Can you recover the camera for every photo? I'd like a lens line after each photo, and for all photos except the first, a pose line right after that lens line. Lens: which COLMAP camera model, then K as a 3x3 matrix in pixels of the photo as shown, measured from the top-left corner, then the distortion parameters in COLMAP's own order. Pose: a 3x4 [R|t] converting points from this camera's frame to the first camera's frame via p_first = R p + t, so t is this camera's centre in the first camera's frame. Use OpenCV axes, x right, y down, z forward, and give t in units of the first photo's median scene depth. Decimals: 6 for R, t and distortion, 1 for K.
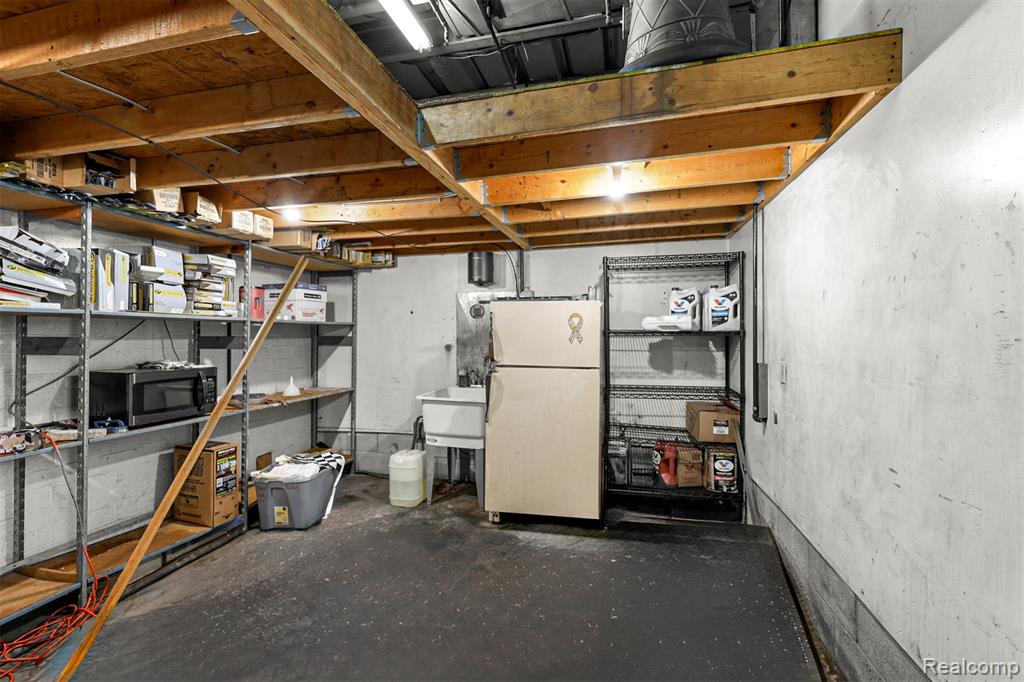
lens RADIAL K [[453.0, 0, 508.3], [0, 453.0, 337.4], [0, 0, 1]] dist [0.000617, 0.000013]
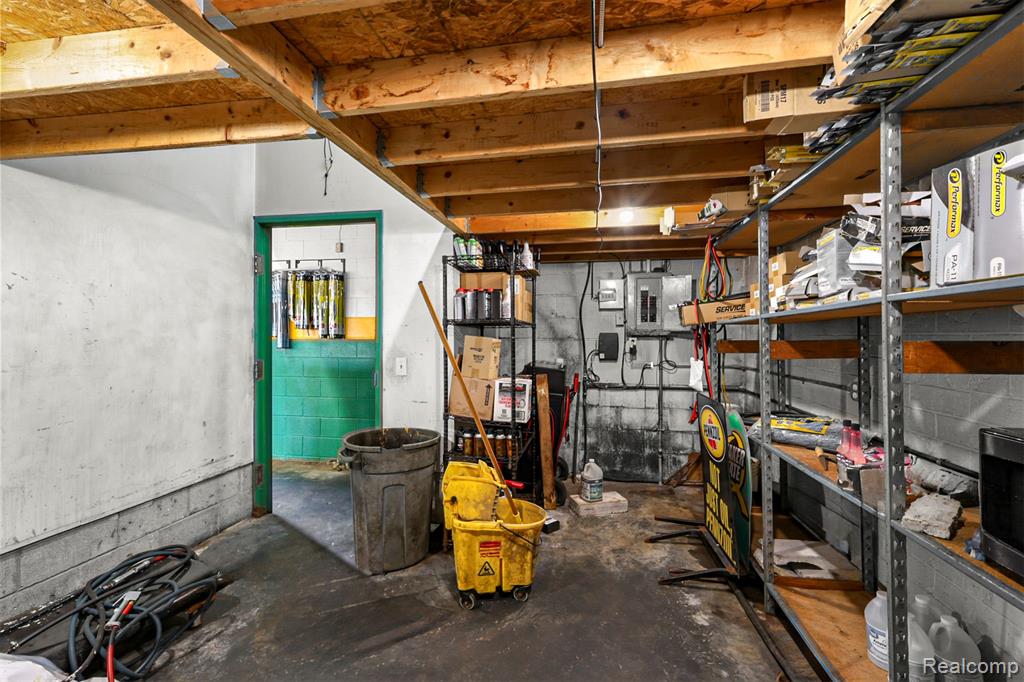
lens RADIAL K [[453.0, 0, 508.3], [0, 453.0, 337.4], [0, 0, 1]] dist [0.000617, 0.000013]
pose [[-0.998141, 0.000734, -0.060941, -0.730454], [0.000483, 0.999991, 0.004124, -0.015796], [0.060943, 0.004086, -0.998133, 2.766303]]
